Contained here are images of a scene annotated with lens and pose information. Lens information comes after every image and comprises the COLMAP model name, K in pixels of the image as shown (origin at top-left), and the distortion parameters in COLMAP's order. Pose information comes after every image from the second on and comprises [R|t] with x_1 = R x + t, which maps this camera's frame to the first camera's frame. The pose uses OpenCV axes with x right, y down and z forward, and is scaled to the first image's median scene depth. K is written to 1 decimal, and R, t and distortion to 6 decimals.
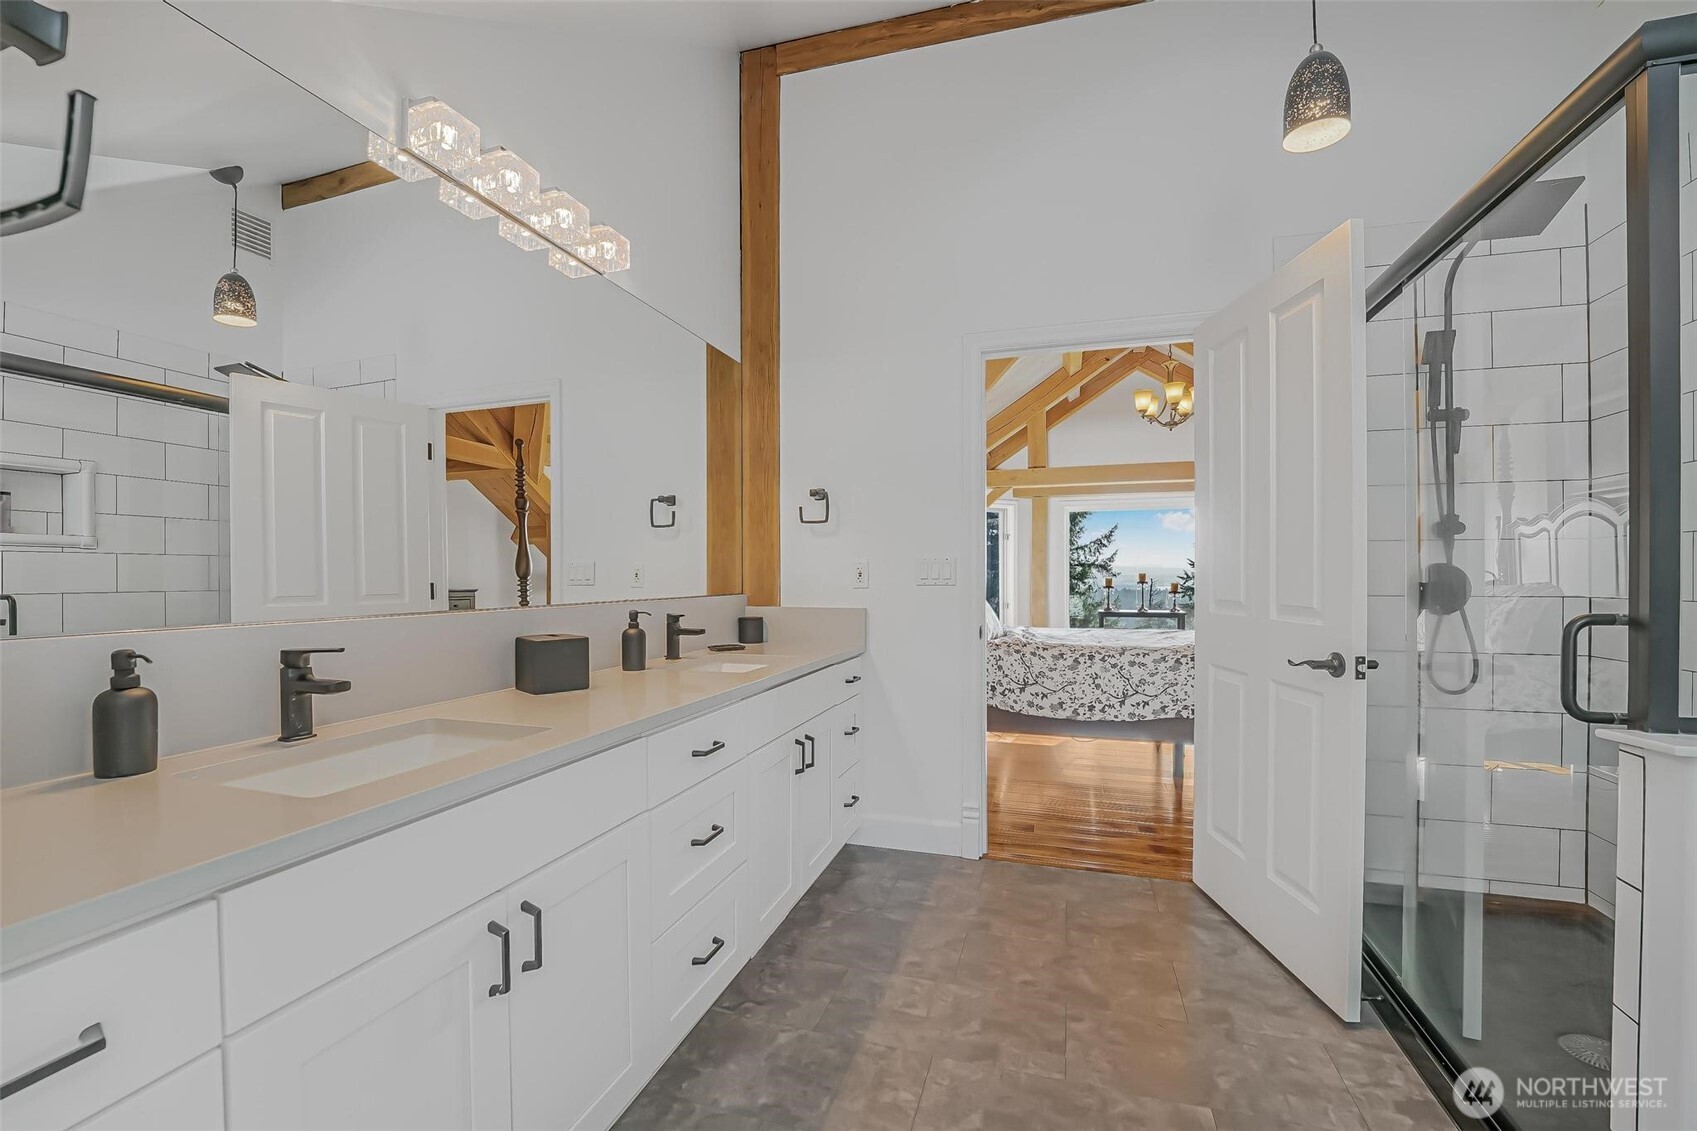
lens RADIAL K [[710.1, 0, 843.6], [0, 710.1, 573.5], [0, 0, 1]] dist [-0.024274, 0.003258]
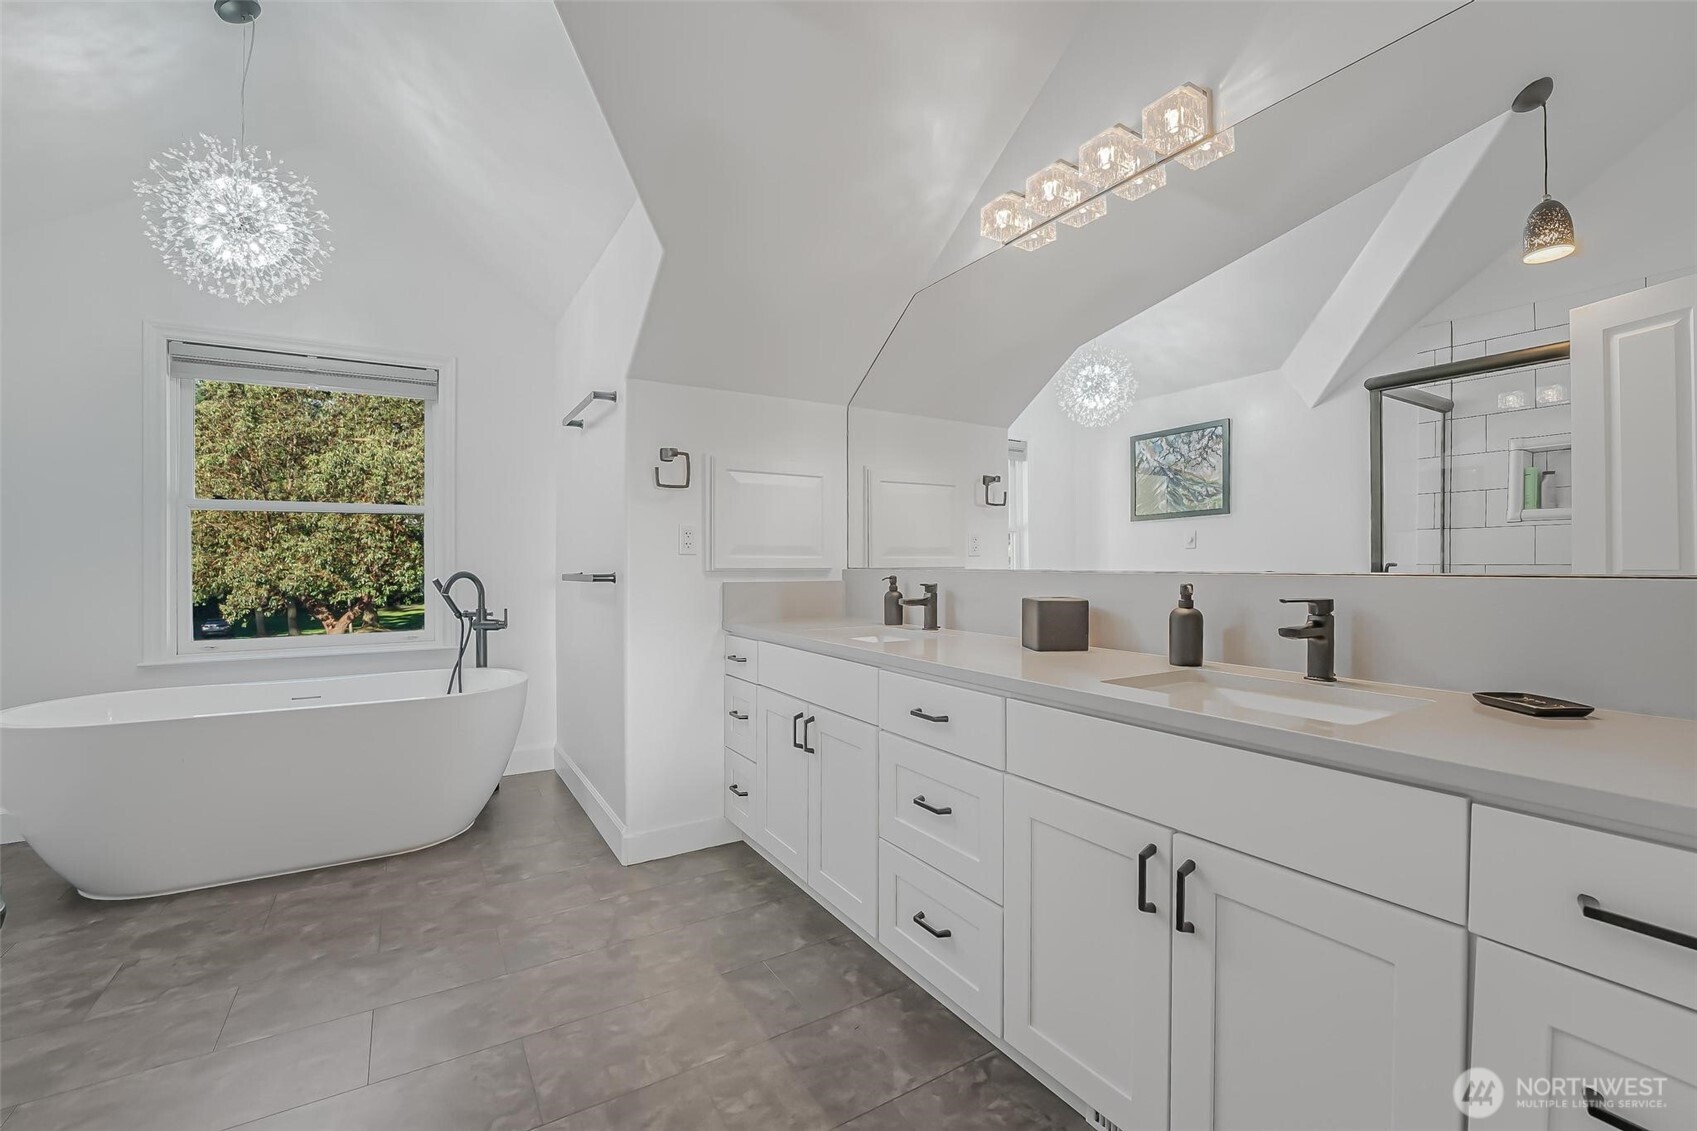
lens RADIAL K [[710.1, 0, 844.3], [0, 710.1, 563.8], [0, 0, 1]] dist [-0.024274, 0.003258]
pose [[-0.652595, 0.003659, -0.757698, 0.622544], [0.000588, 0.999990, 0.004323, 0.036430], [0.757707, 0.002376, -0.652591, 1.553193]]
